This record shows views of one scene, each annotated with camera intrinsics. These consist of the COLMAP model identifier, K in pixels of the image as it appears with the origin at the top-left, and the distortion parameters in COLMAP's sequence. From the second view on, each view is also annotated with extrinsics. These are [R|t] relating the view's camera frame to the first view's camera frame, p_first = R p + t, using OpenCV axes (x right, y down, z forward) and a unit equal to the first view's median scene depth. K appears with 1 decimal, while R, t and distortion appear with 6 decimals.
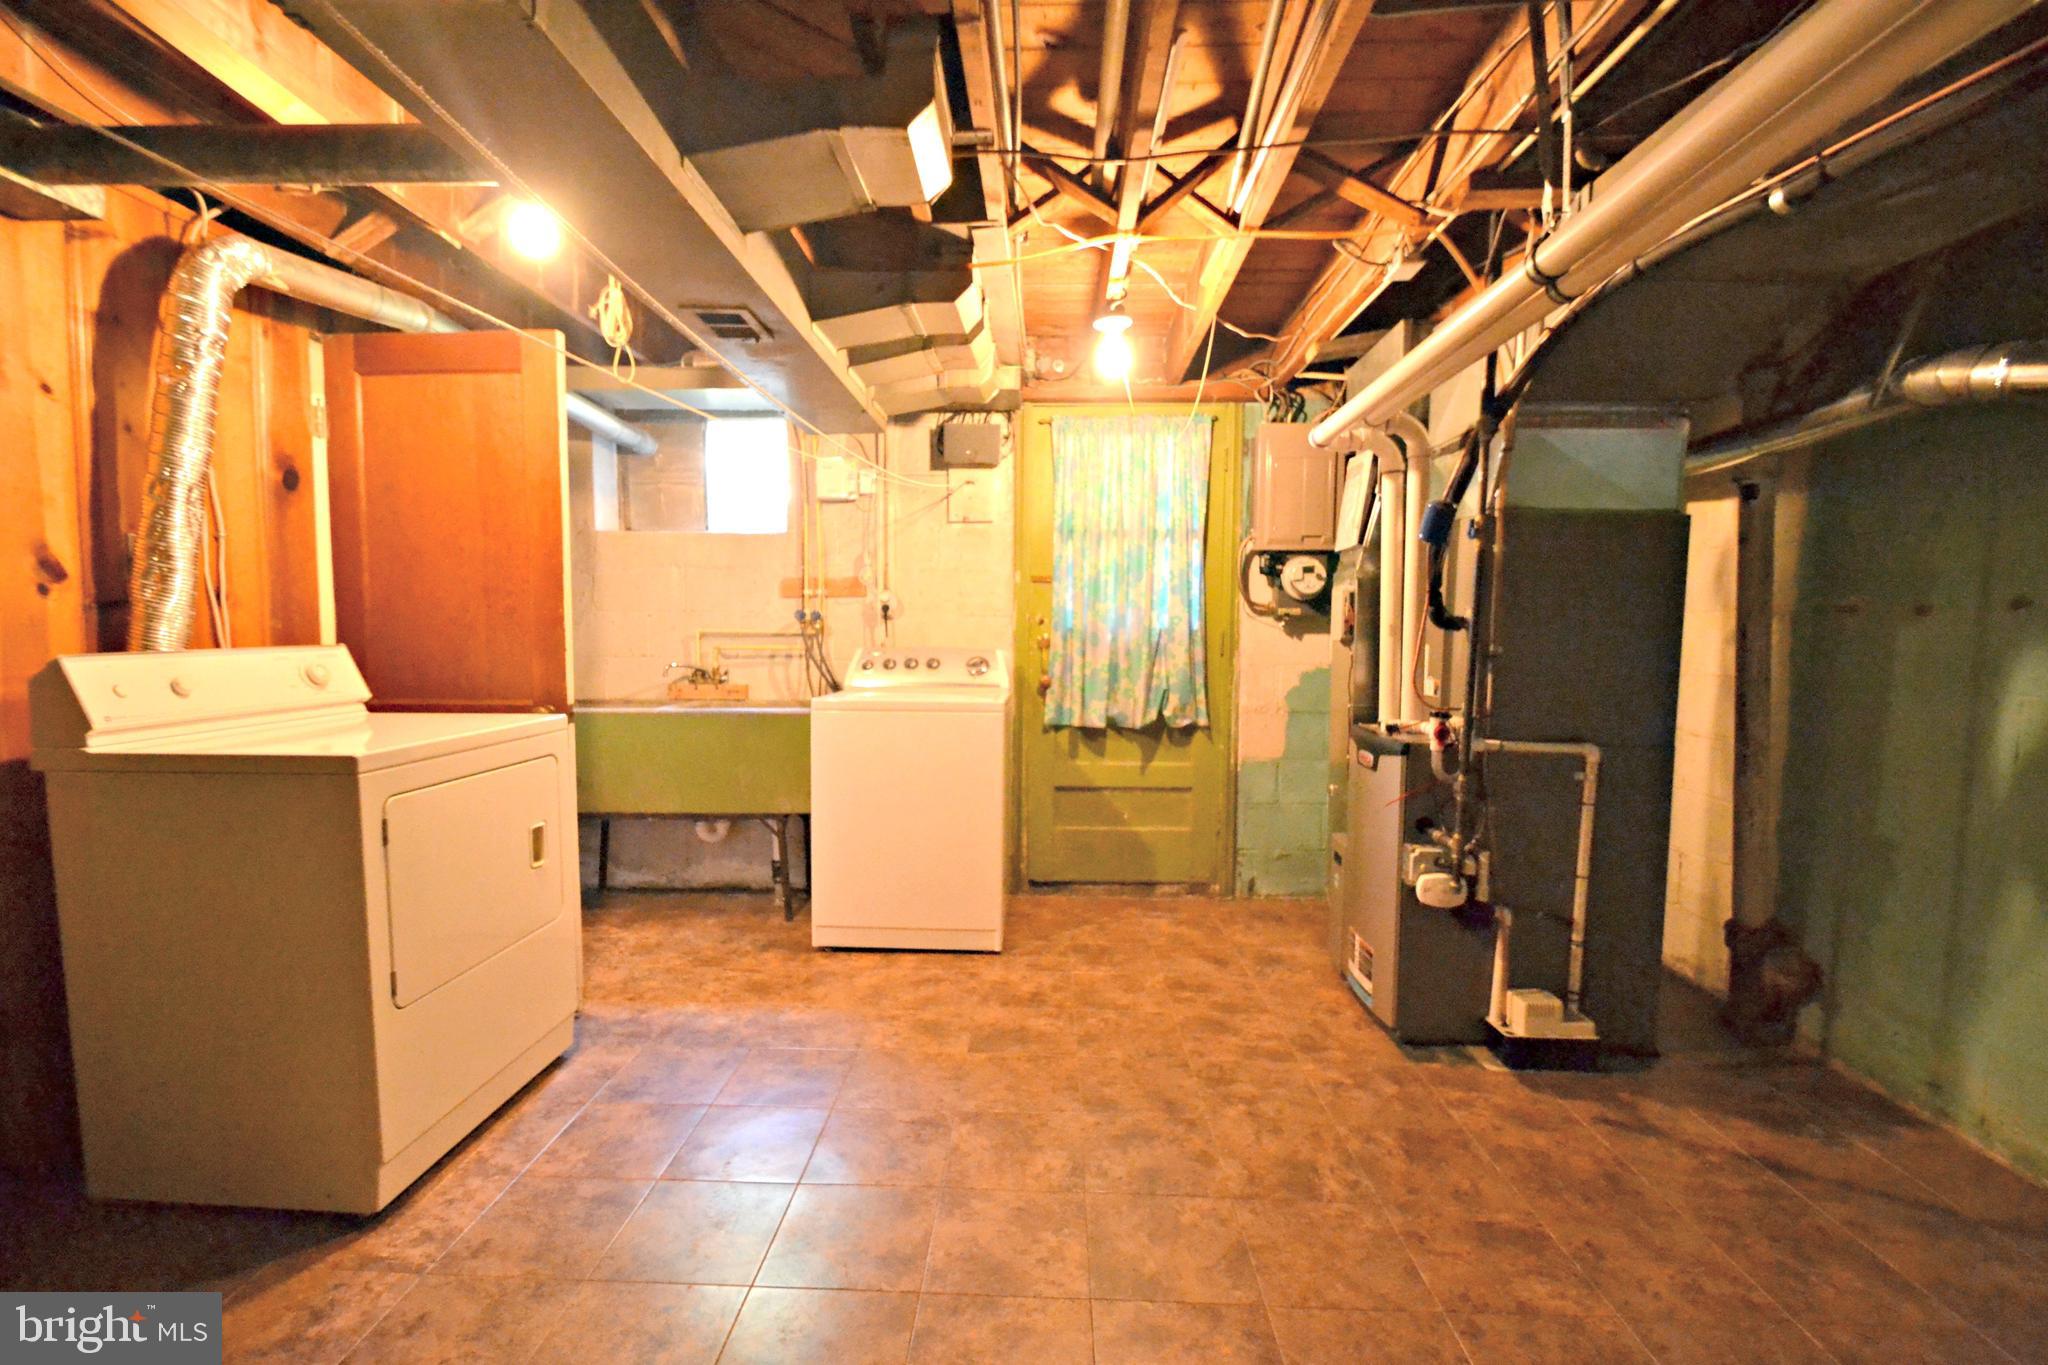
lens RADIAL K [[921.7, 0, 1013.5], [0, 921.7, 695.6], [0, 0, 1]] dist [0.009477, -0.013301]
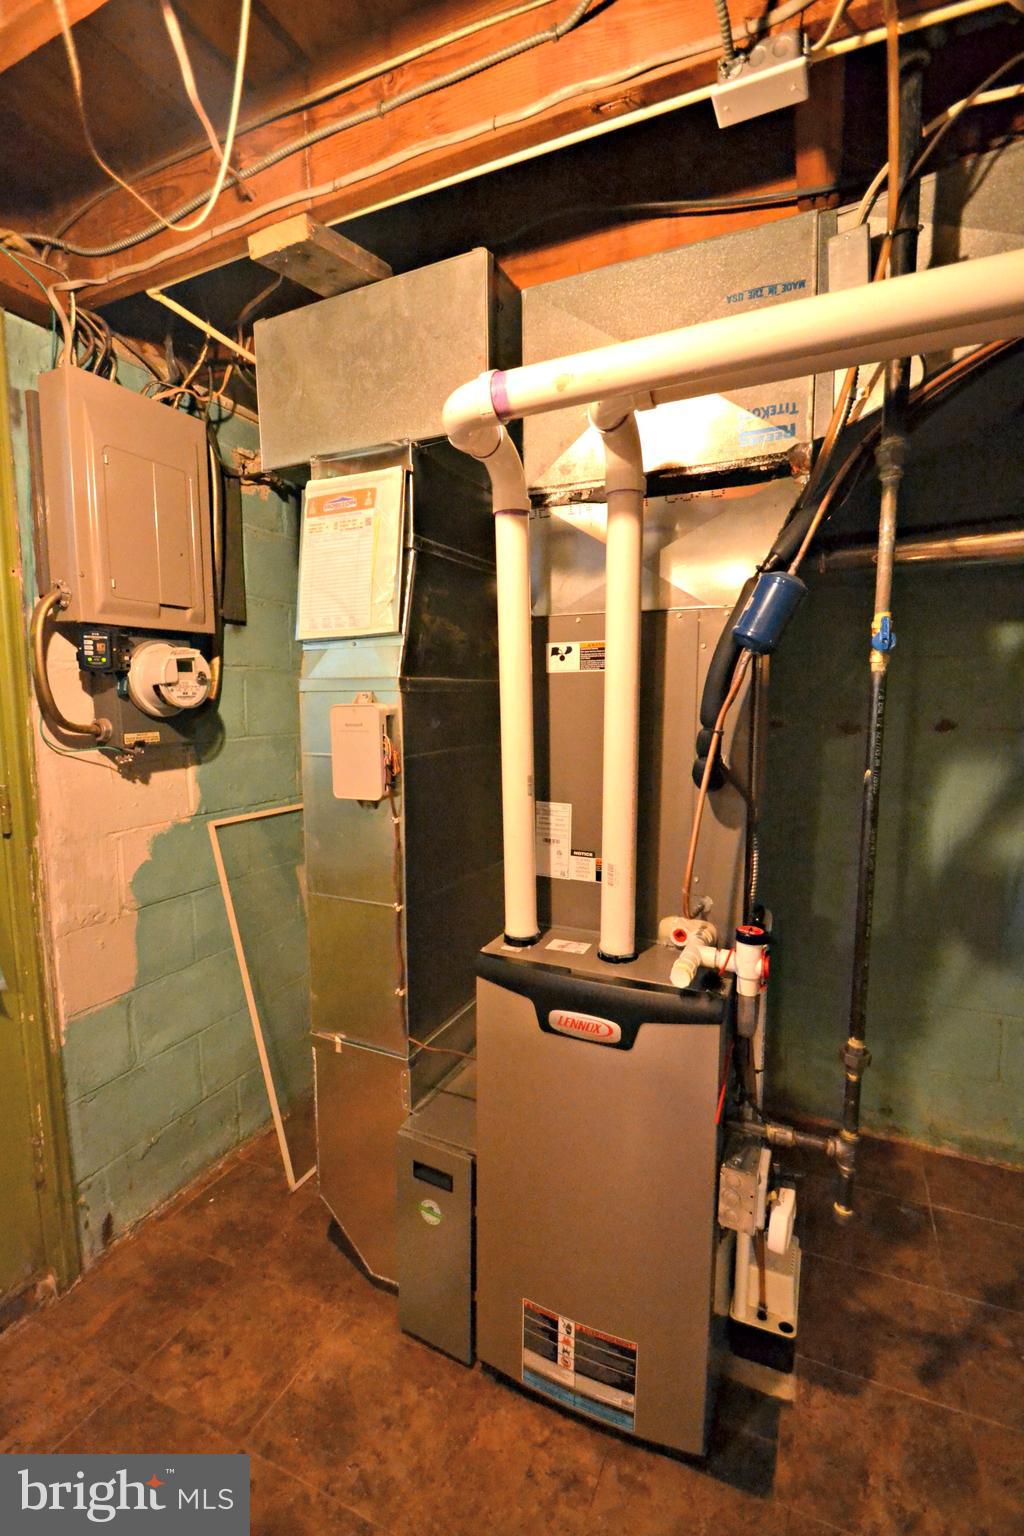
lens RADIAL K [[691.2, 0, 516.8], [0, 691.2, 765.8], [0, 0, 1]] dist [0.009477, -0.013301]
pose [[0.382772, -0.107053, 0.917619, -0.000320], [0.077987, 0.993462, 0.083370, -0.093507], [-0.920545, 0.039651, 0.388618, 0.639683]]
